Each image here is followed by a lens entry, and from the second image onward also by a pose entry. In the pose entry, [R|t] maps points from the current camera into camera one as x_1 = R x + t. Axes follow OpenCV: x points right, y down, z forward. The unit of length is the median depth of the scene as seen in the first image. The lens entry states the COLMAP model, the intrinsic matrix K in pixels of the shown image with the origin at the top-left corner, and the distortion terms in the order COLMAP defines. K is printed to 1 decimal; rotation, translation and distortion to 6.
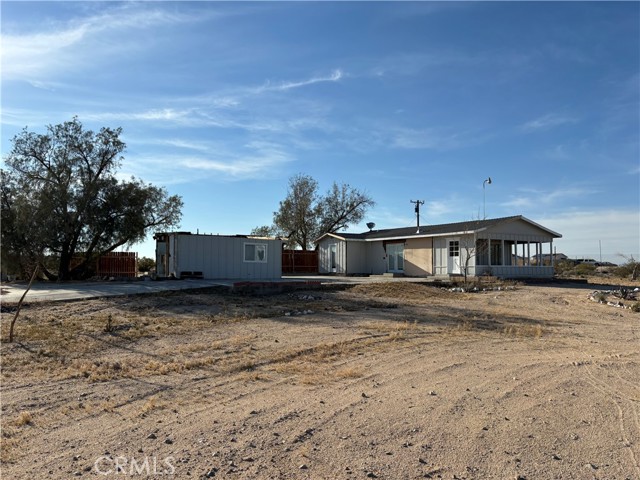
lens RADIAL K [[464.8, 0, 317.4], [0, 464.8, 245.0], [0, 0, 1]] dist [0.031022, -0.028449]
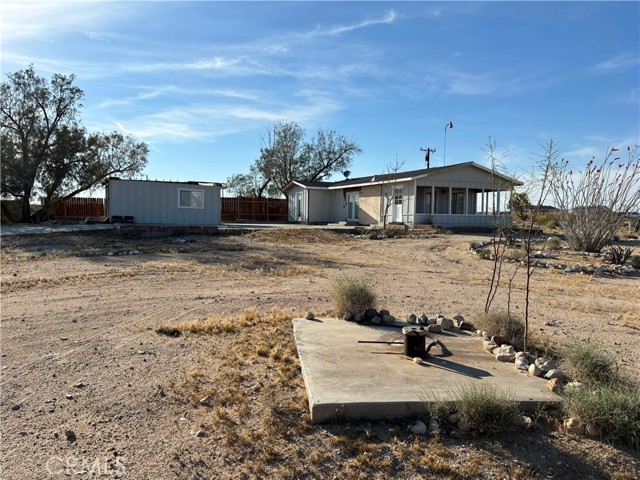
lens RADIAL K [[464.8, 0, 319.9], [0, 464.8, 239.9], [0, 0, 1]] dist [0.031022, -0.028449]
pose [[0.994880, 0.016370, -0.099730, 0.200820], [-0.006934, 0.995525, 0.094243, 0.006780], [0.100827, -0.093069, 0.990541, 0.011266]]
